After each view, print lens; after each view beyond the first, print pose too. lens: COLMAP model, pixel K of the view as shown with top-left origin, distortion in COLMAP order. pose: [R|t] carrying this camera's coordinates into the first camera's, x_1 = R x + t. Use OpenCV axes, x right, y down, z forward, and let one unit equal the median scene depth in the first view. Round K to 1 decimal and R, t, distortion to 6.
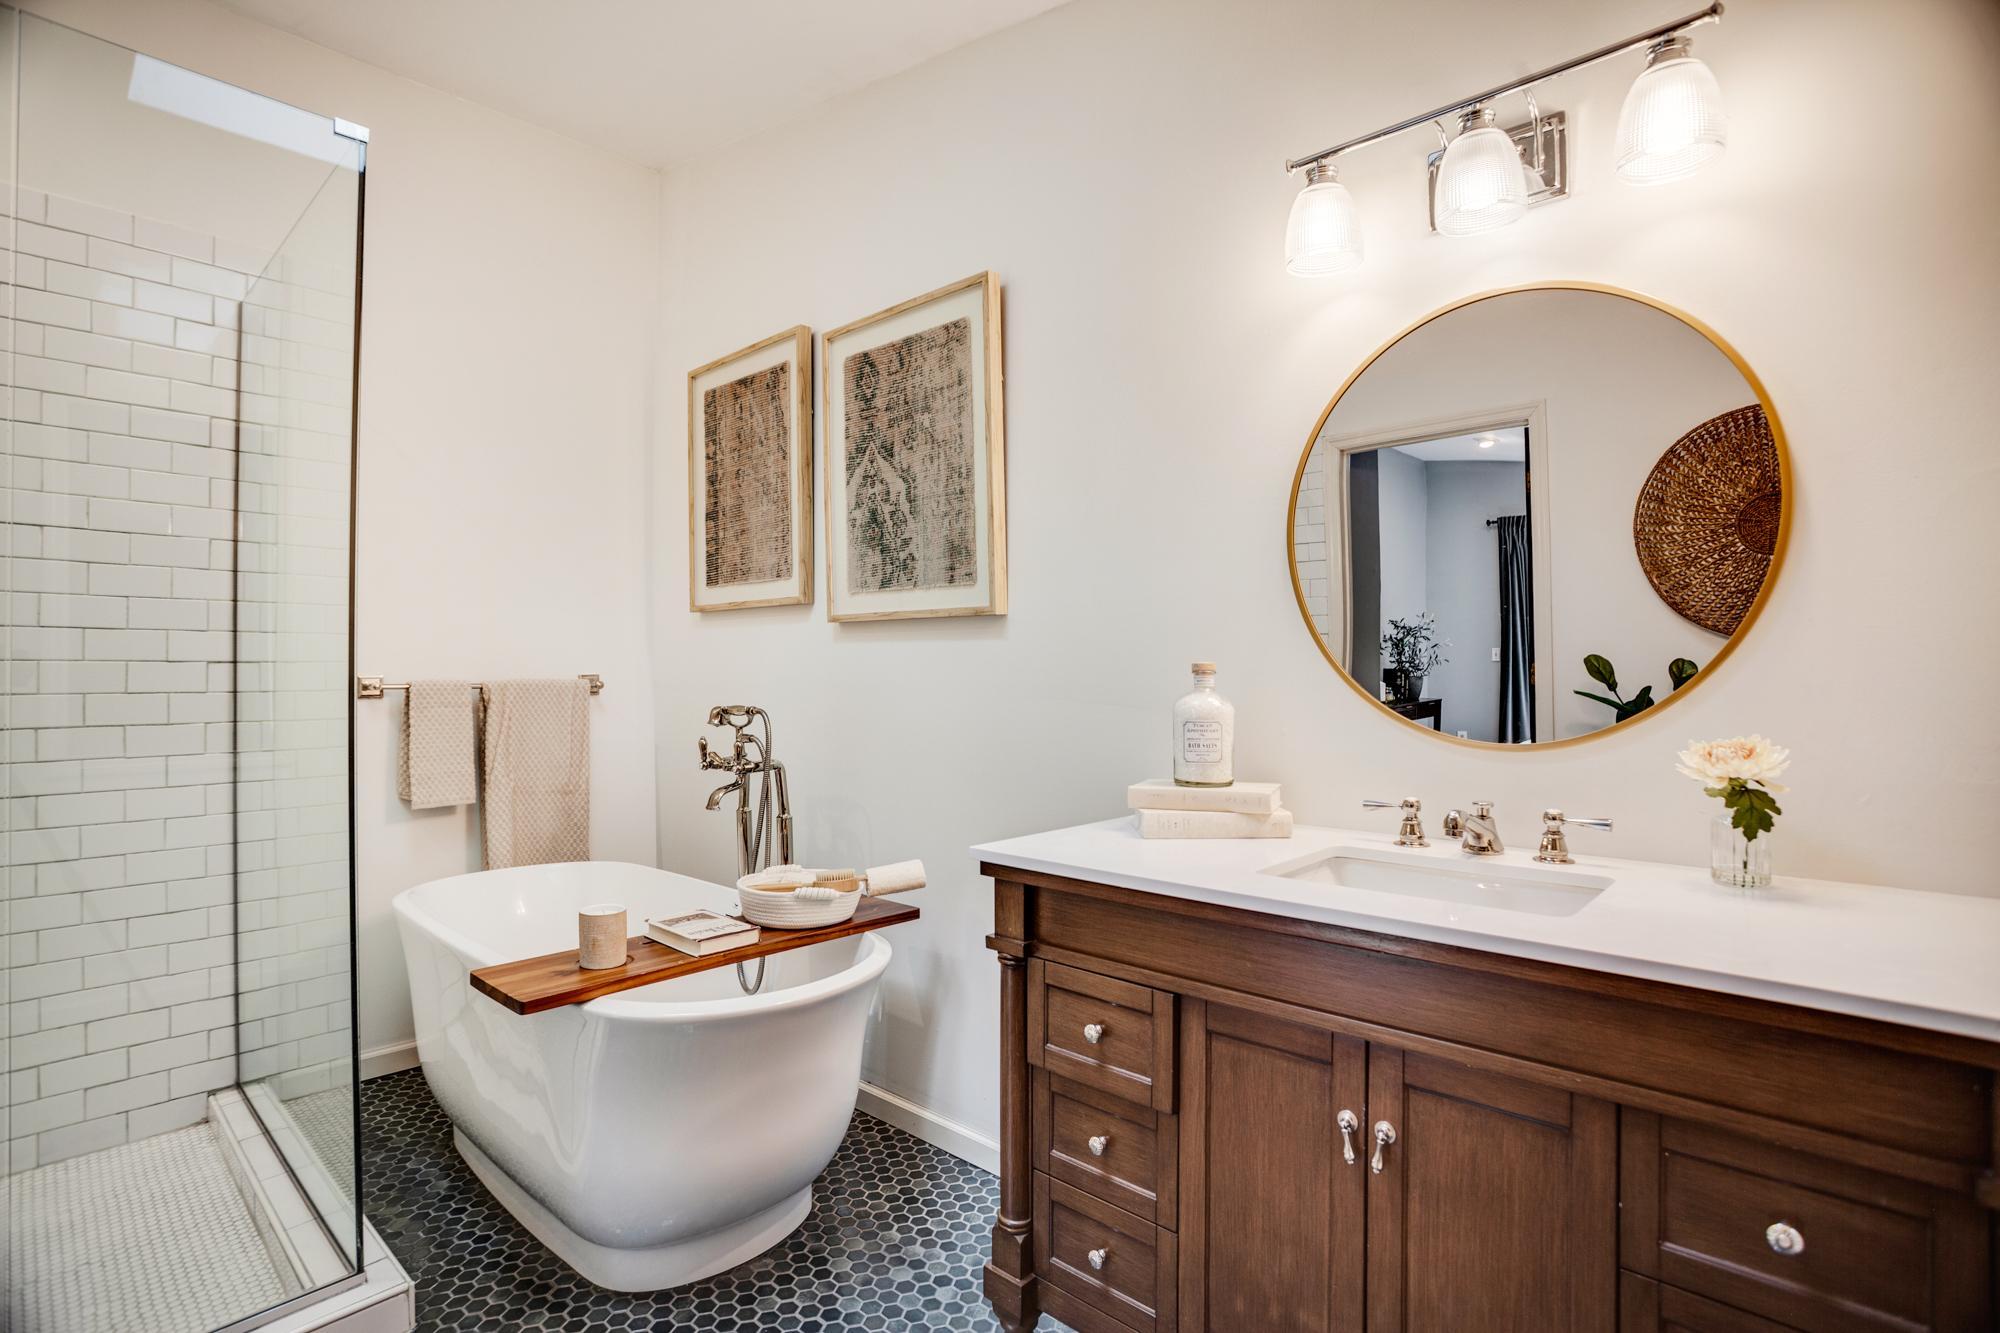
lens RADIAL K [[994.7, 0, 966.7], [0, 994.7, 665.3], [0, 0, 1]] dist [-0.069907, 0.023737]
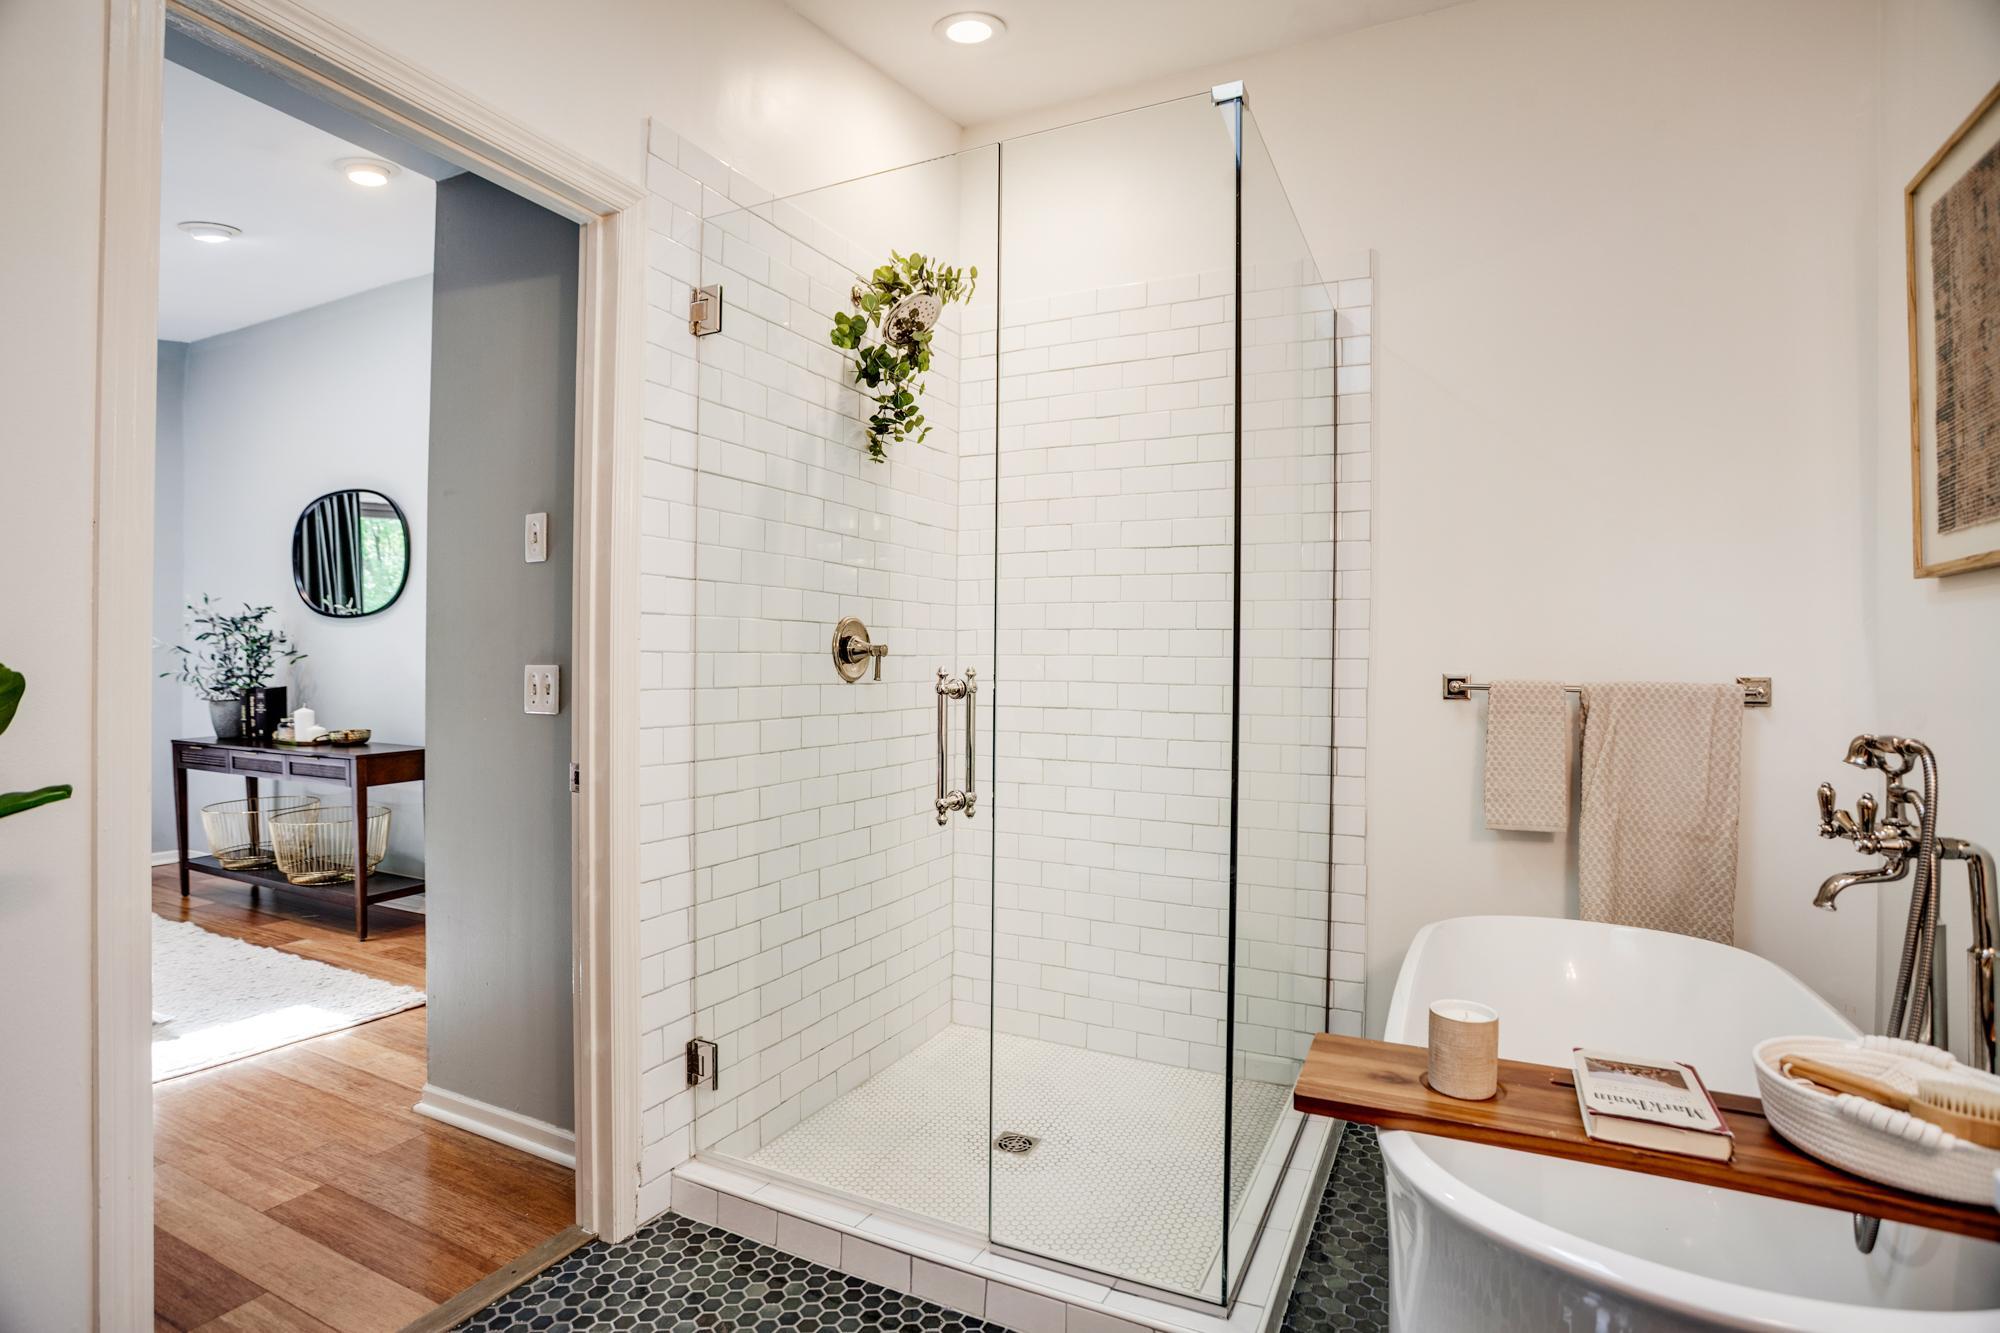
lens RADIAL K [[994.7, 0, 966.7], [0, 994.7, 665.3], [0, 0, 1]] dist [-0.069907, 0.023737]
pose [[0.295769, 0.007648, -0.955229, 0.148385], [-0.005681, 0.999964, 0.006247, -0.000497], [0.955243, 0.003579, 0.295802, 0.364715]]
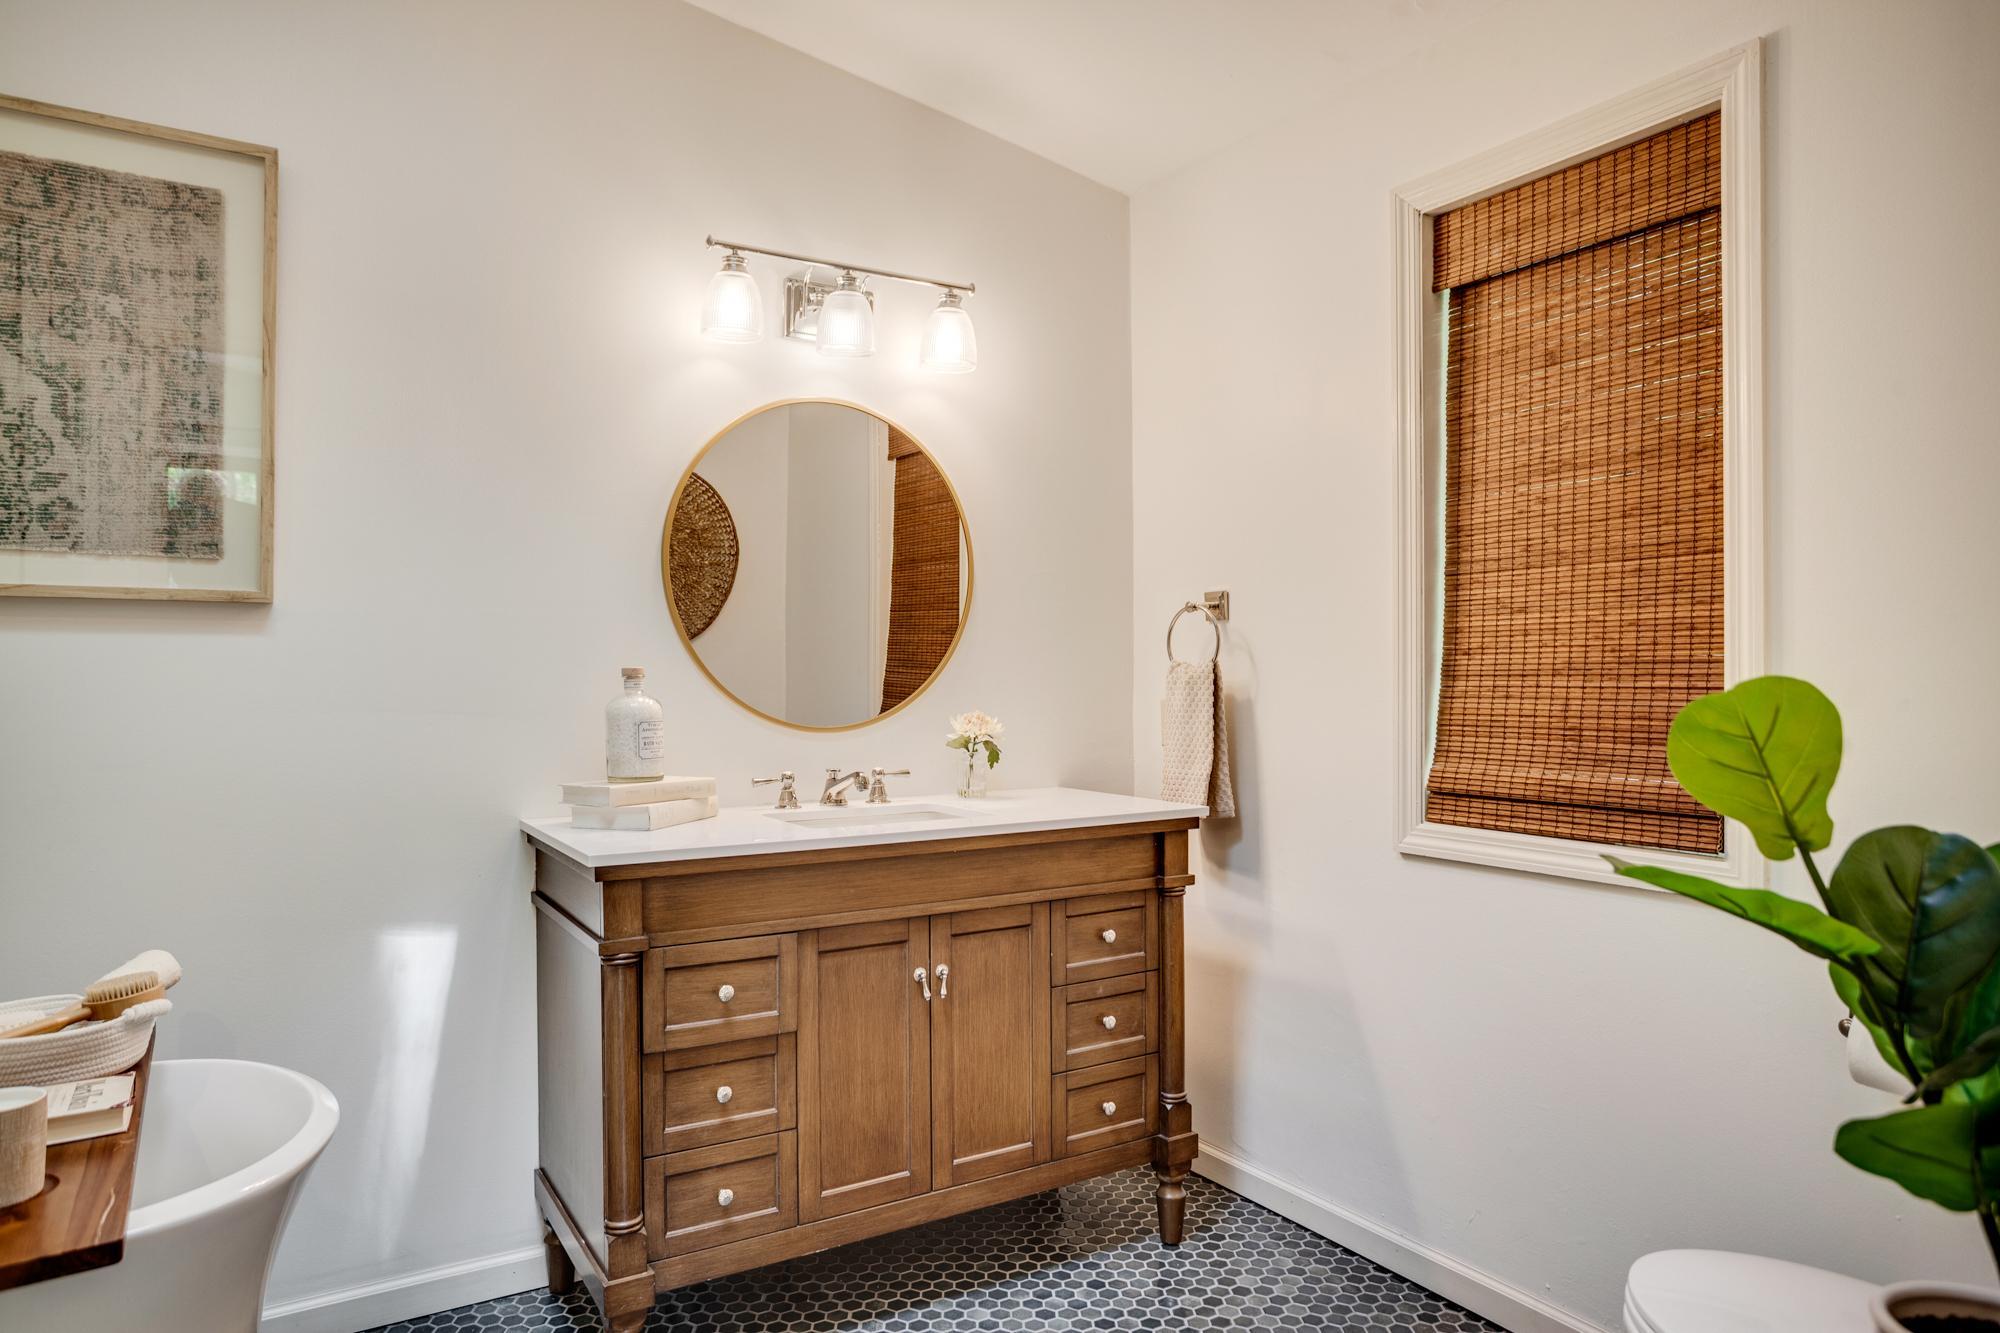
lens RADIAL K [[1427.0, 0, 1000.0], [0, 1427.0, 666.5], [0, 0, 1]] dist [-0.047972, 0.071083]
pose [[0.199181, 0.008016, 0.979930, -0.860511], [0.002261, 0.999960, -0.008639, 0.007589], [-0.979960, 0.003936, 0.199155, 0.218700]]
